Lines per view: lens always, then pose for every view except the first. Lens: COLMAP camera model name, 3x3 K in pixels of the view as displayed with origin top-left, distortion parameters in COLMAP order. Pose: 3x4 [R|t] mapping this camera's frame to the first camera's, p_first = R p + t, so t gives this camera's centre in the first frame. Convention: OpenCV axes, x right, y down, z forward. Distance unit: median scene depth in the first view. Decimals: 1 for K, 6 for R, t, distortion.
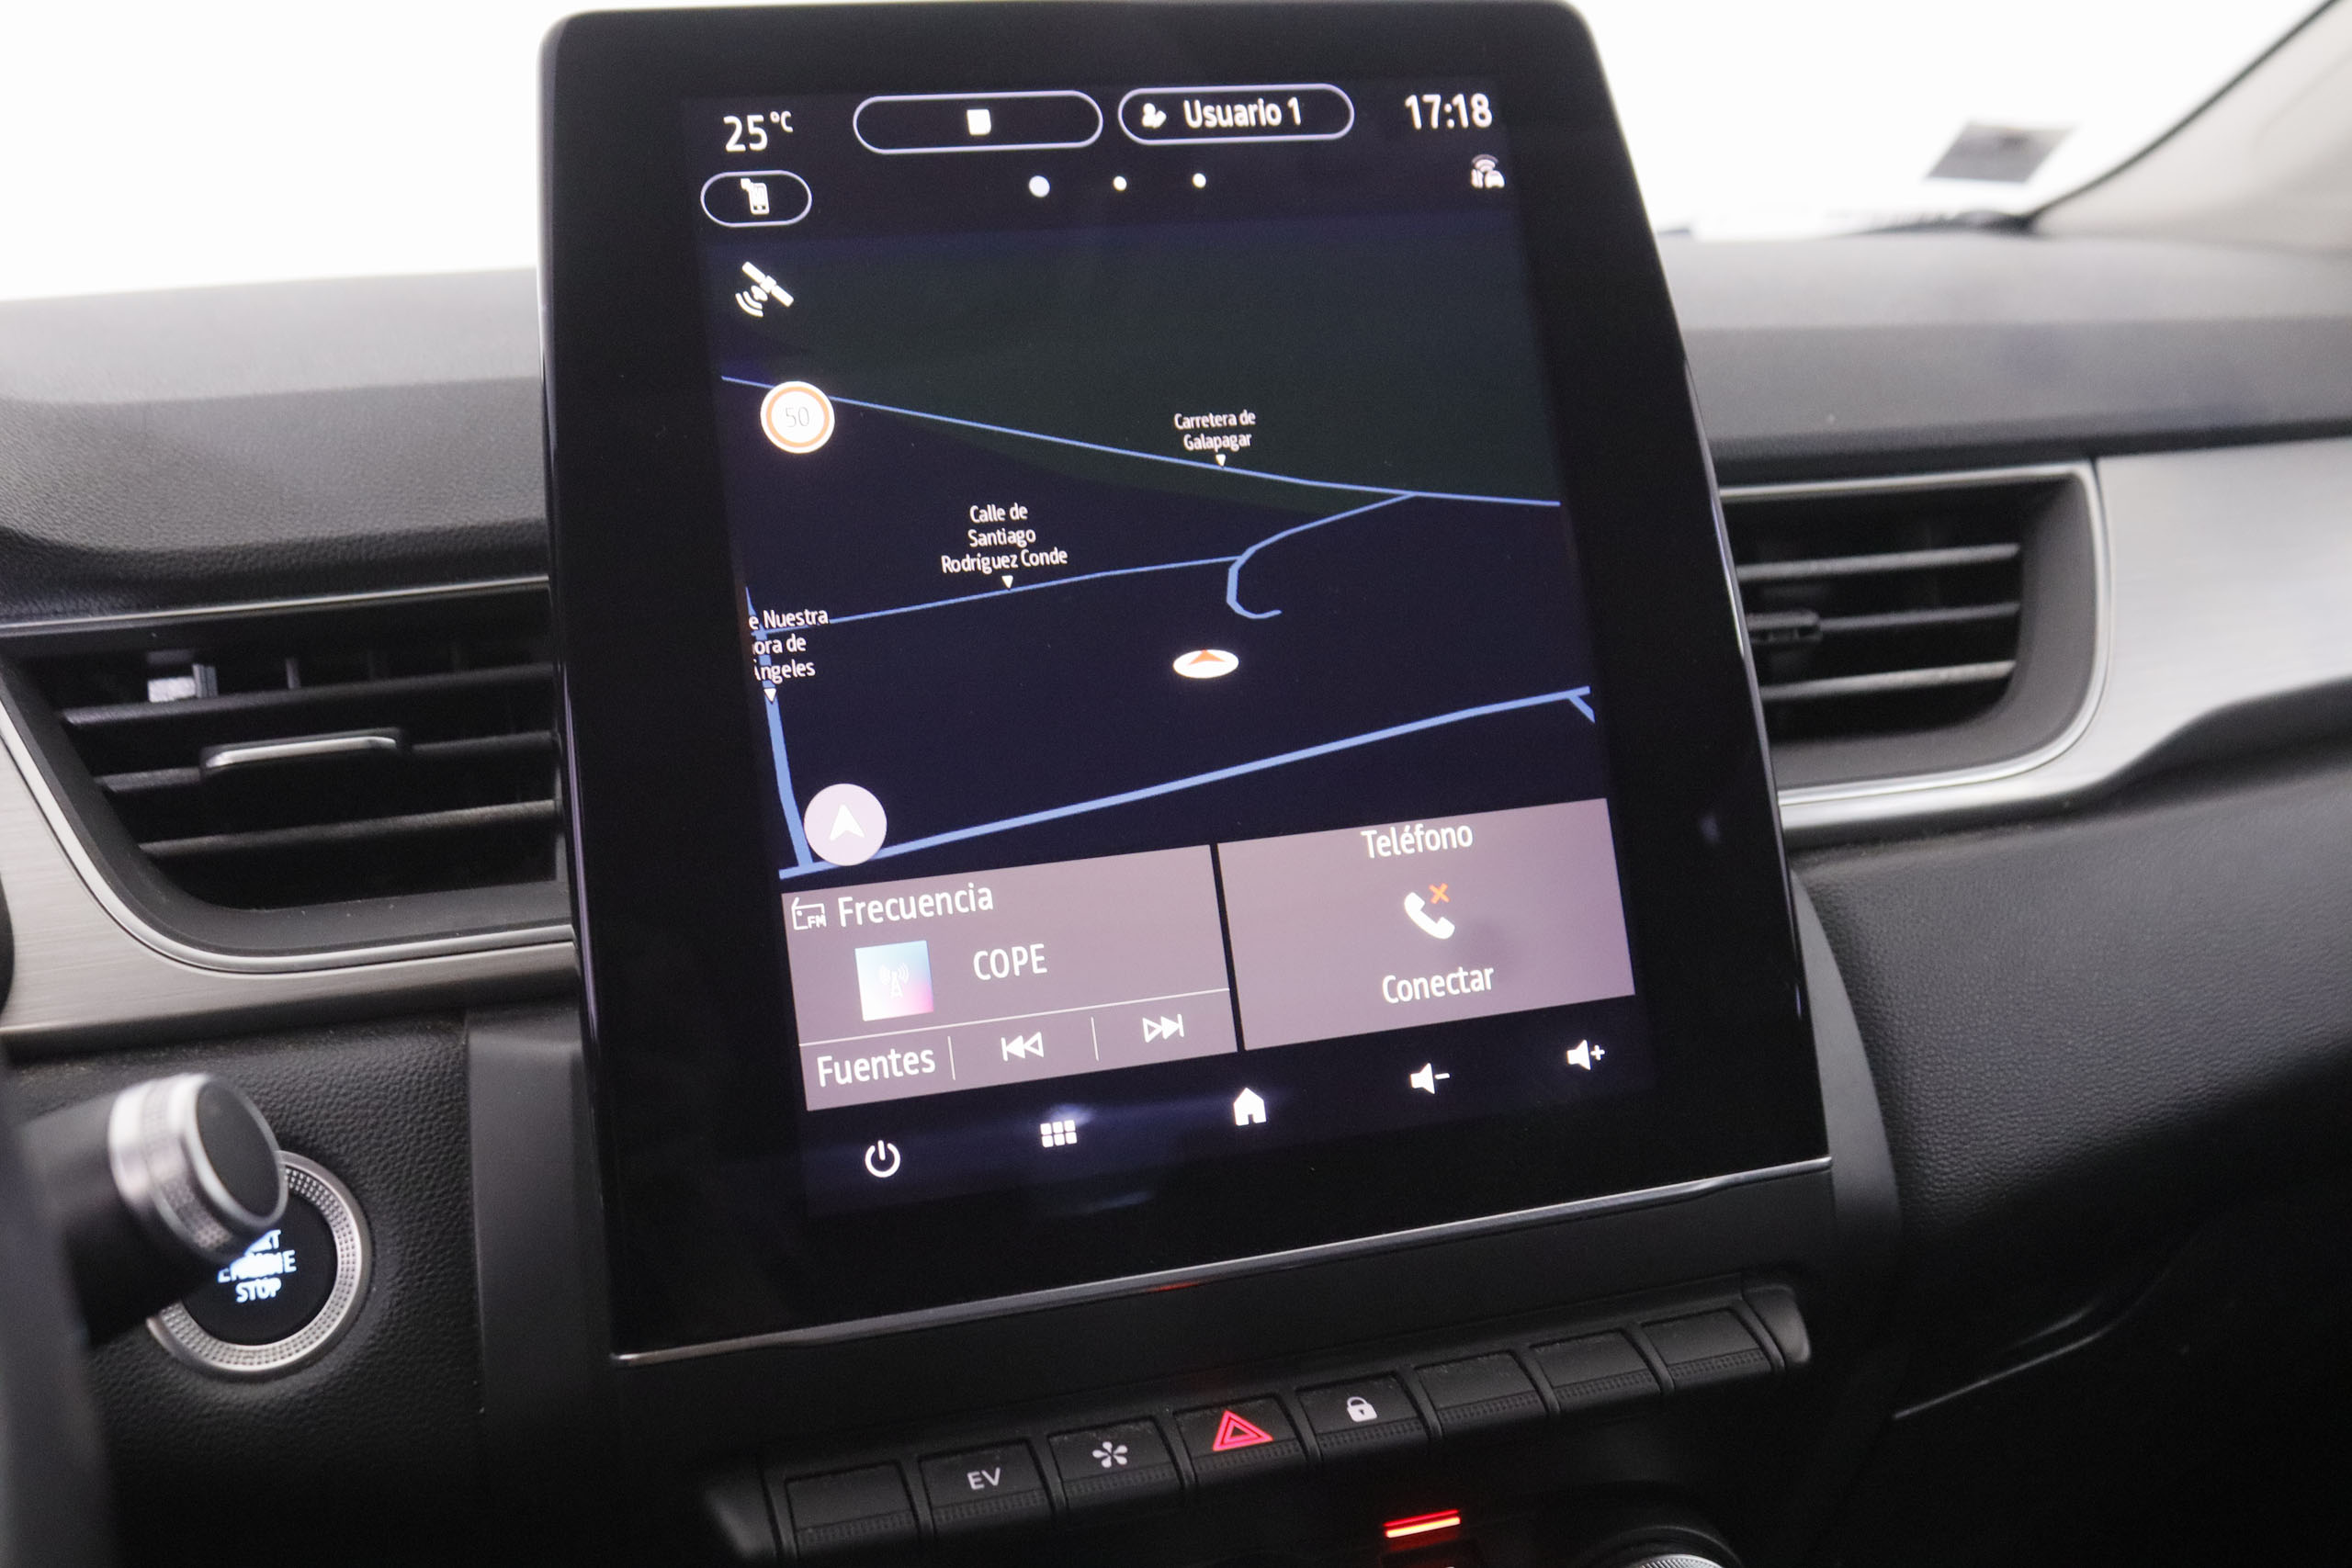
lens RADIAL K [[2399.3, 0, 1179.7], [0, 2399.3, 752.7], [0, 0, 1]] dist [-0.129081, 0.157534]
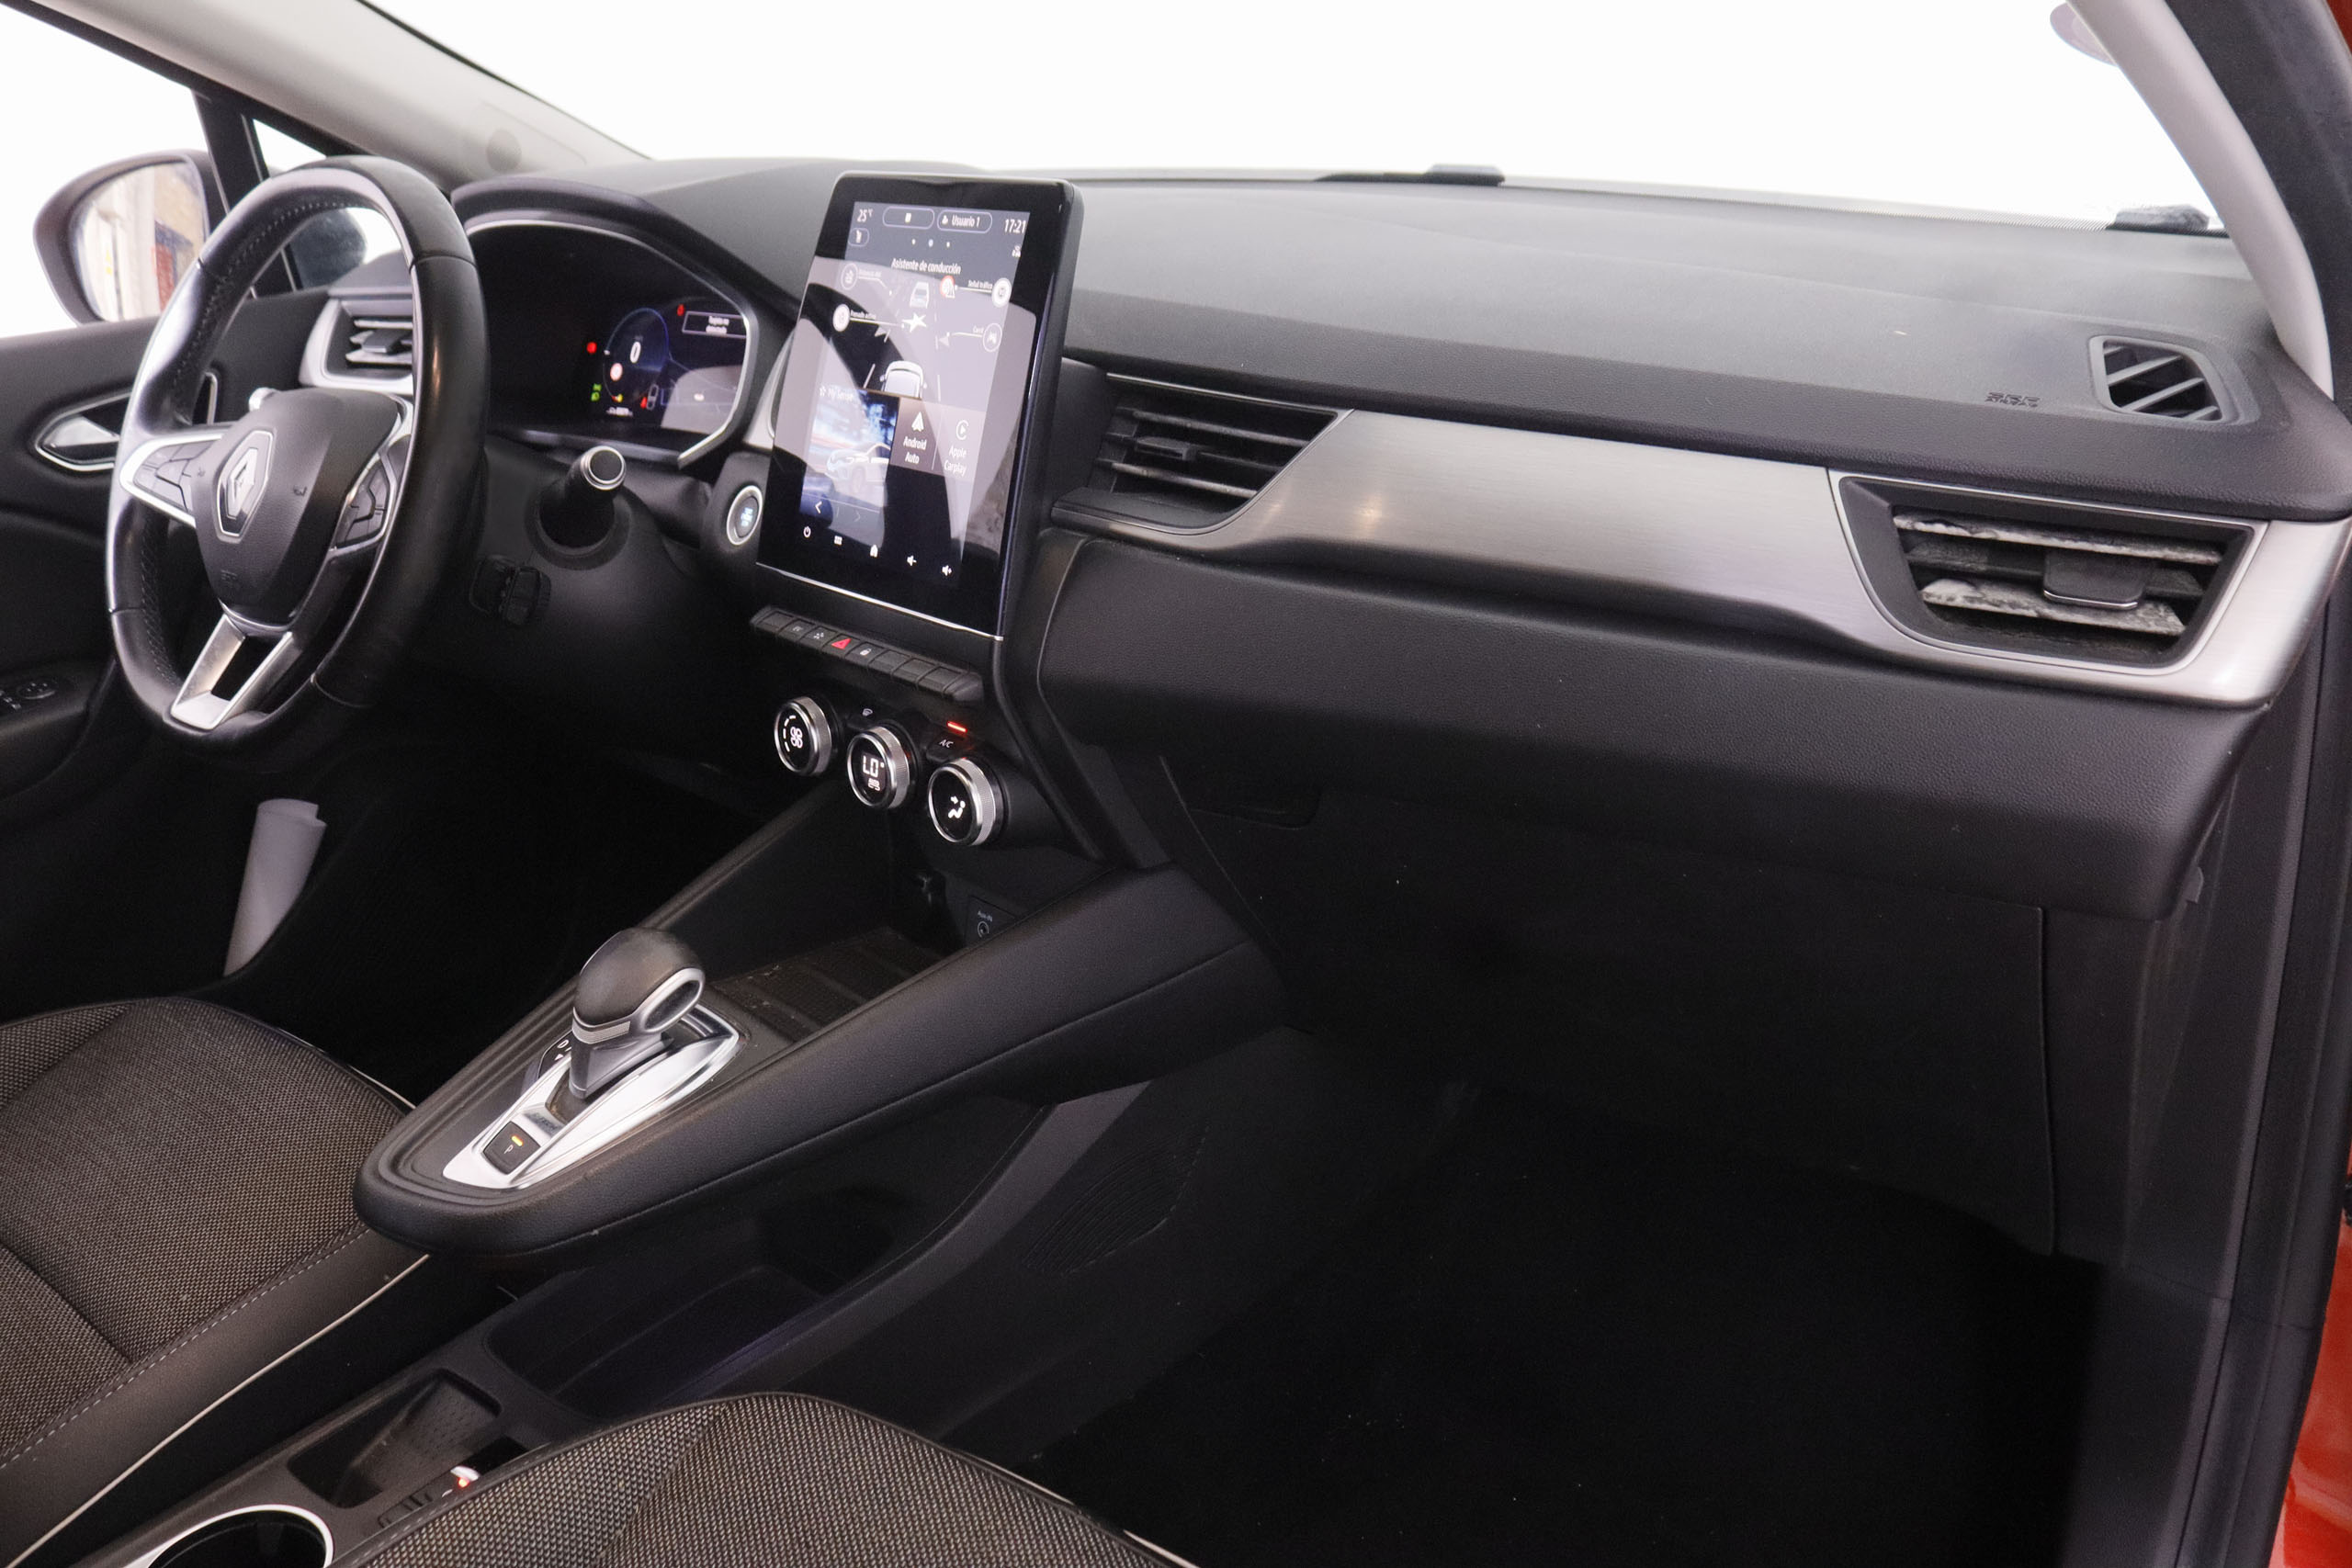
lens RADIAL K [[1904.7, 0, 1175.9], [0, 1904.7, 740.7], [0, 0, 1]] dist [-0.173001, 0.170347]
pose [[0.468016, 0.344023, -0.814008, 2.259480], [-0.165816, 0.938941, 0.301487, -0.419773], [0.868024, -0.006125, 0.496484, 0.110020]]
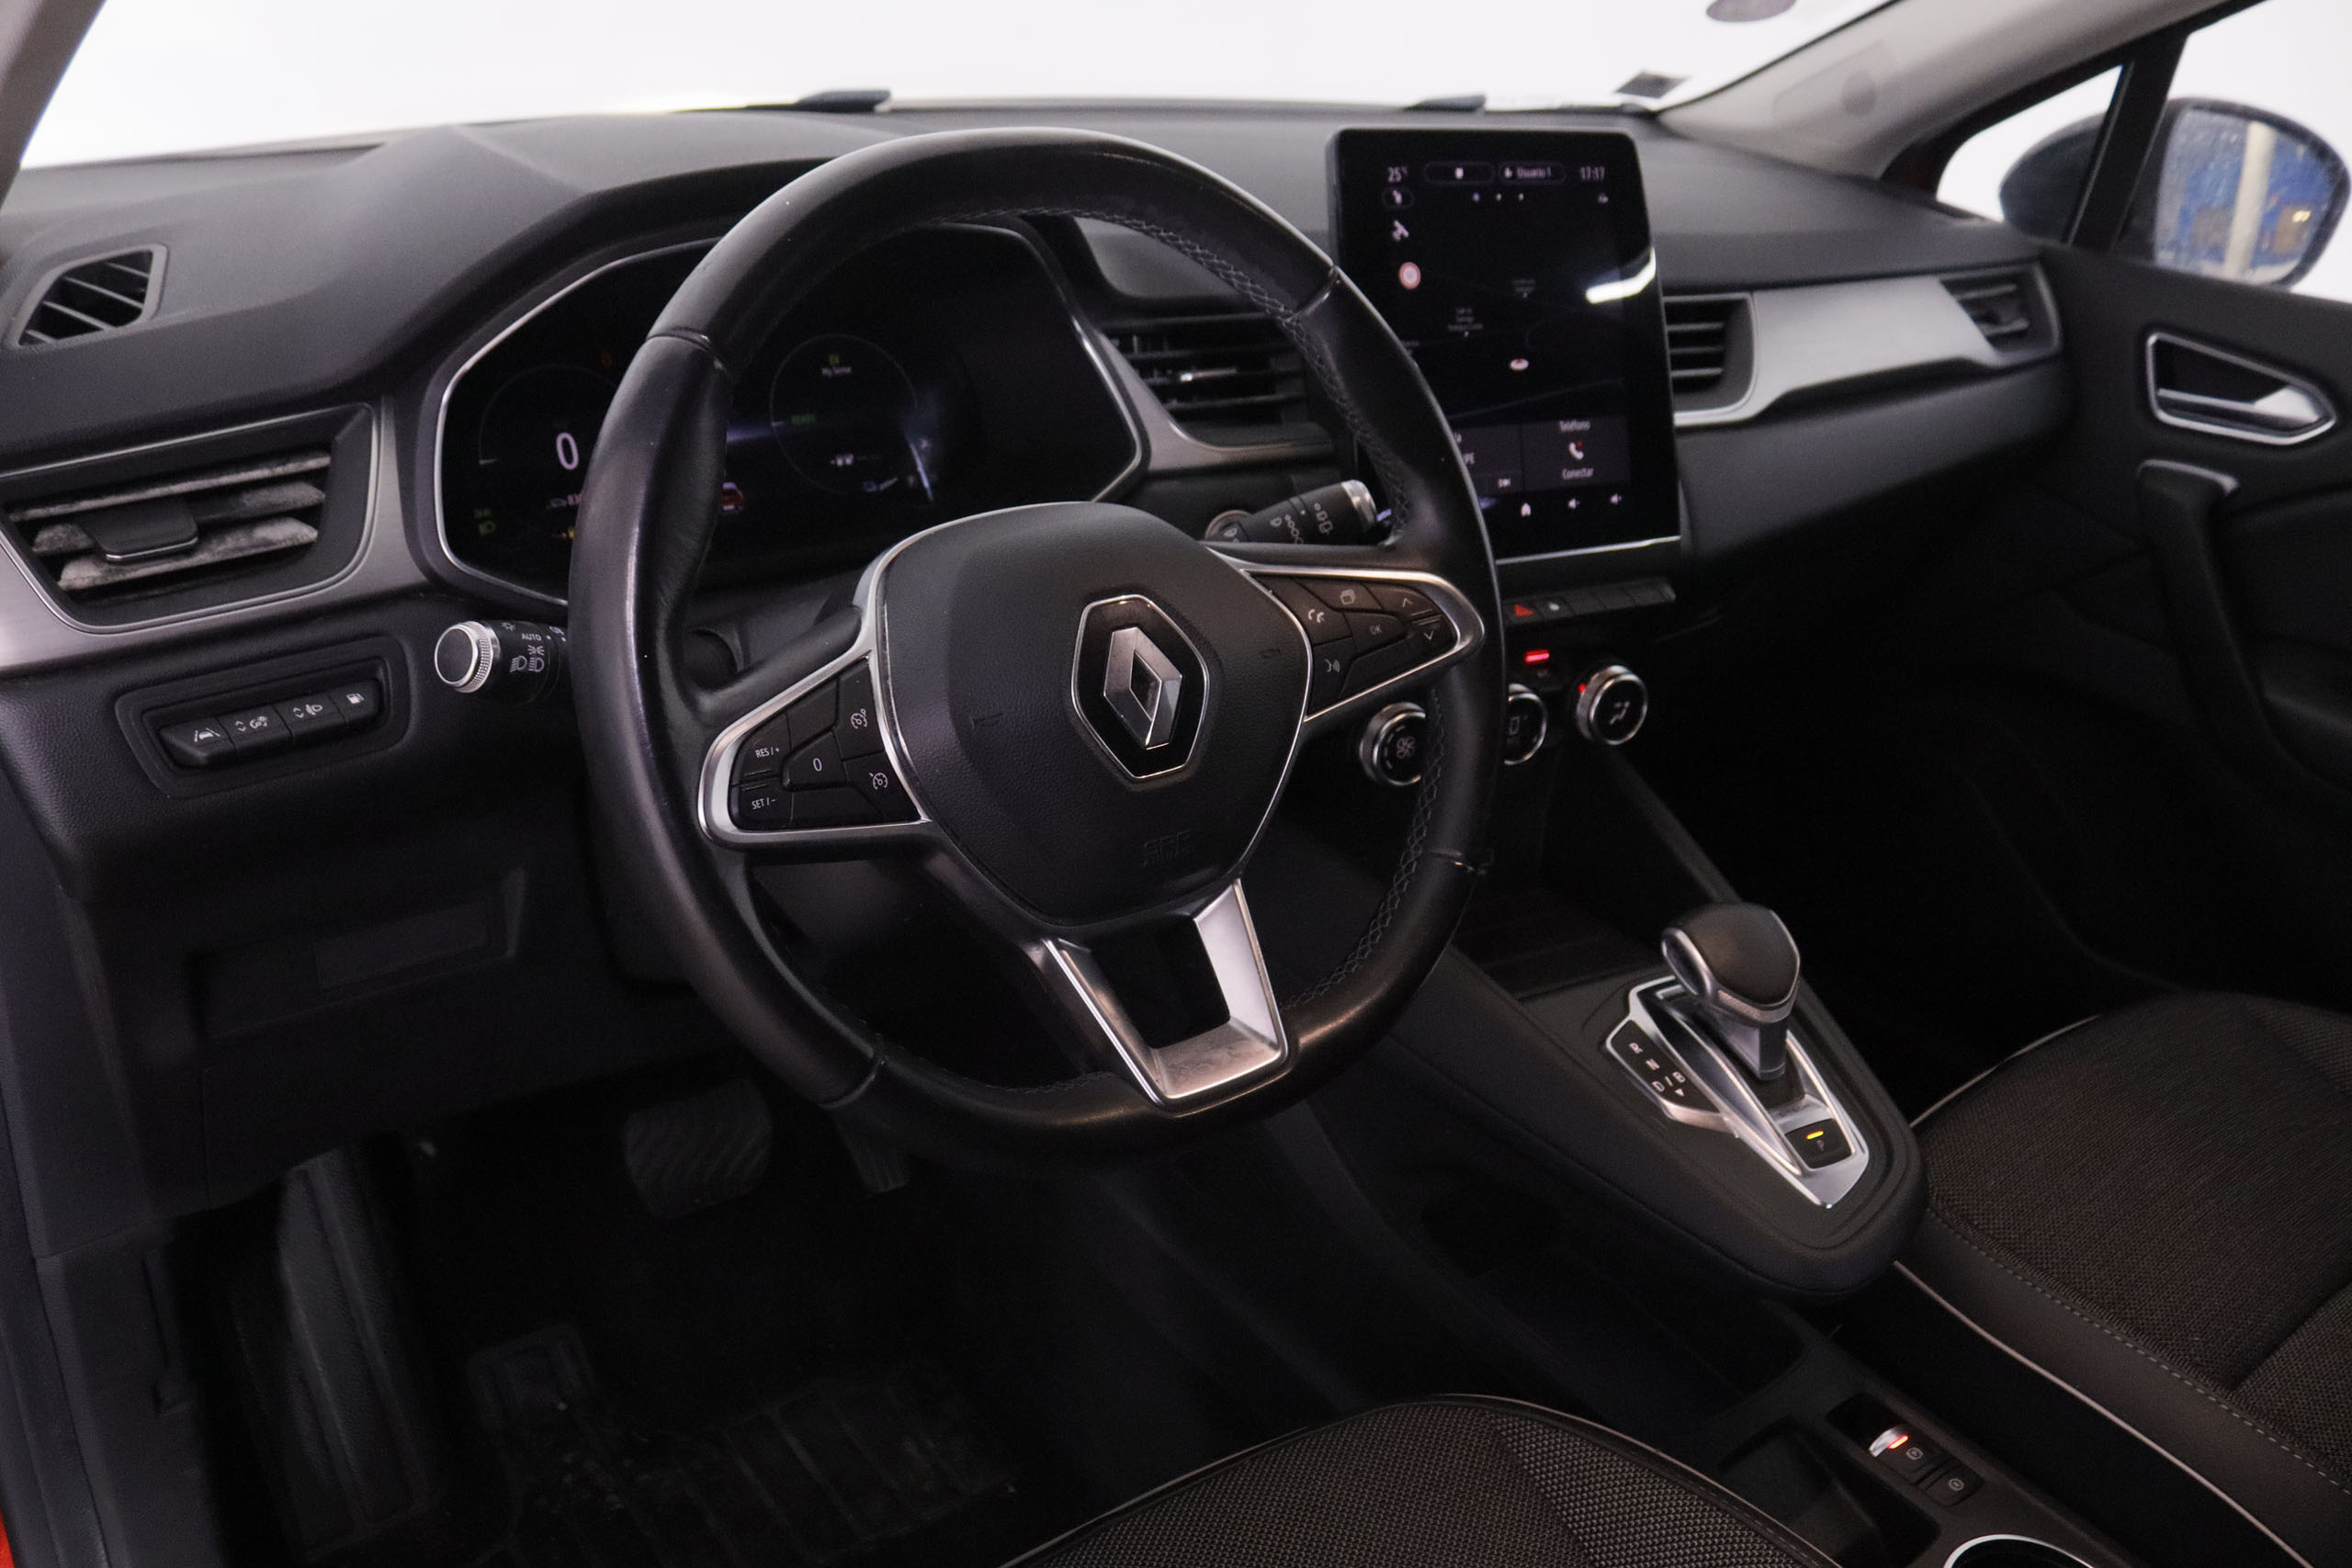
lens RADIAL K [[1904.7, 0, 1175.9], [0, 1904.7, 740.7], [0, 0, 1]] dist [-0.173001, 0.170347]
pose [[0.974166, 0.006724, 0.225734, -0.947323], [-0.056220, 0.975309, 0.213568, -0.056763], [-0.218724, -0.220741, 0.950491, -1.277146]]
